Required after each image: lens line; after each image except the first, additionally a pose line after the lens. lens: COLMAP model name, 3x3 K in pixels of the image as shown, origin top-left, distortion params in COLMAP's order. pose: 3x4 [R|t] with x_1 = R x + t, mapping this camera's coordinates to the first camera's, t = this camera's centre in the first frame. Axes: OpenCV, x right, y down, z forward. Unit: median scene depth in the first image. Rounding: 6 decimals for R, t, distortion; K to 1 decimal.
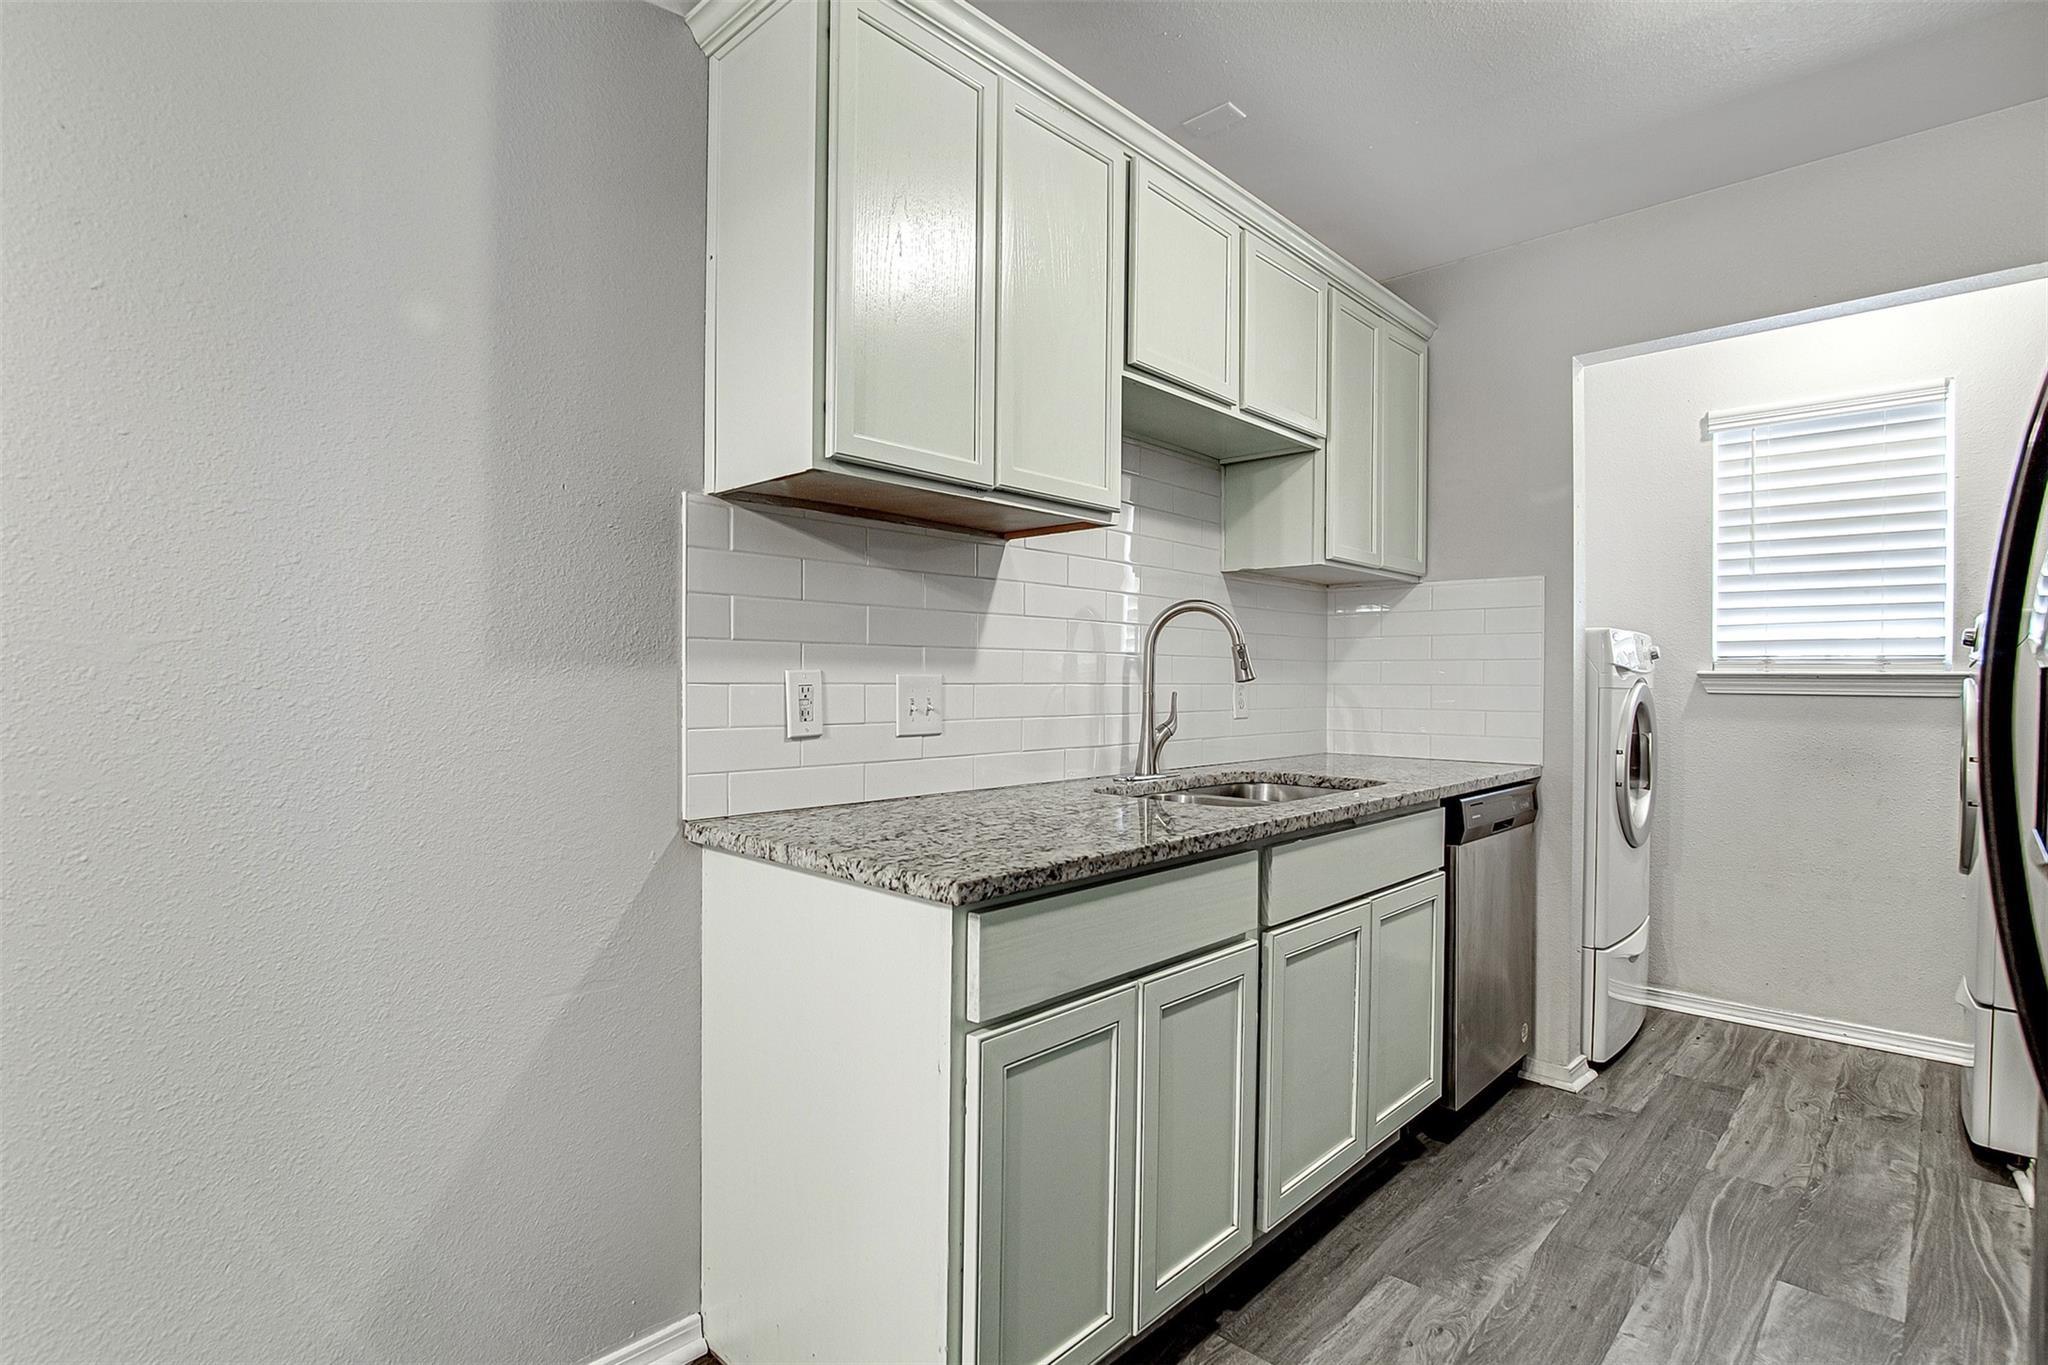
lens RADIAL K [[993.0, 0, 935.9], [0, 993.0, 688.9], [0, 0, 1]] dist [-0.019173, 0.001515]
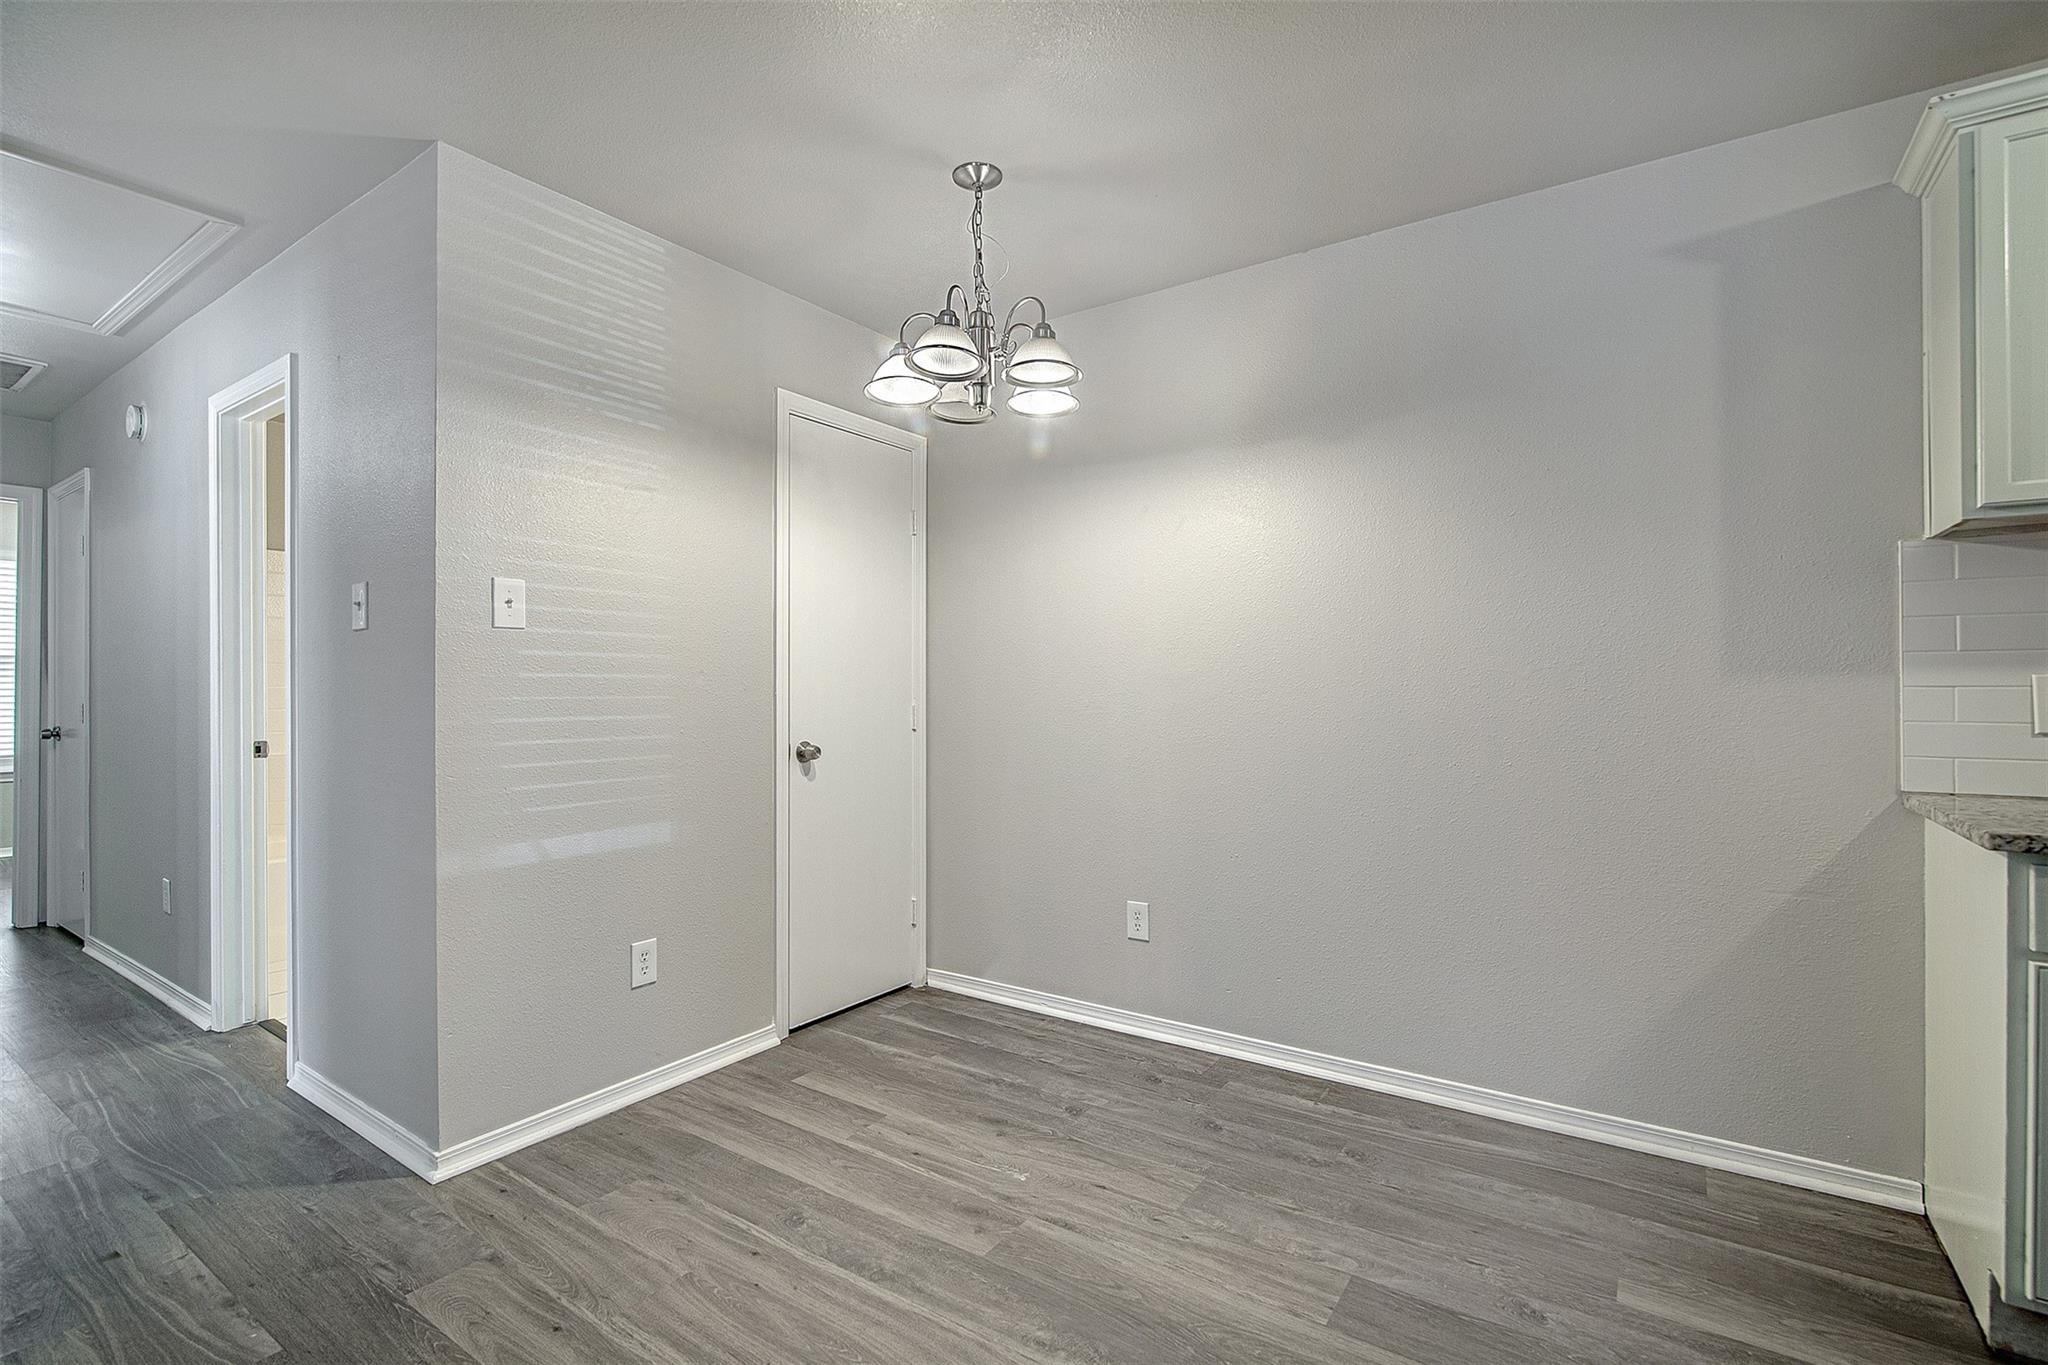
lens RADIAL K [[942.1, 0, 1027.7], [0, 942.1, 679.6], [0, 0, 1]] dist [-0.001160, 0.000388]
pose [[0.207050, -0.014404, -0.978224, 0.559338], [-0.004537, 0.999867, -0.015683, 0.007688], [0.978320, 0.007686, 0.206957, -0.299554]]
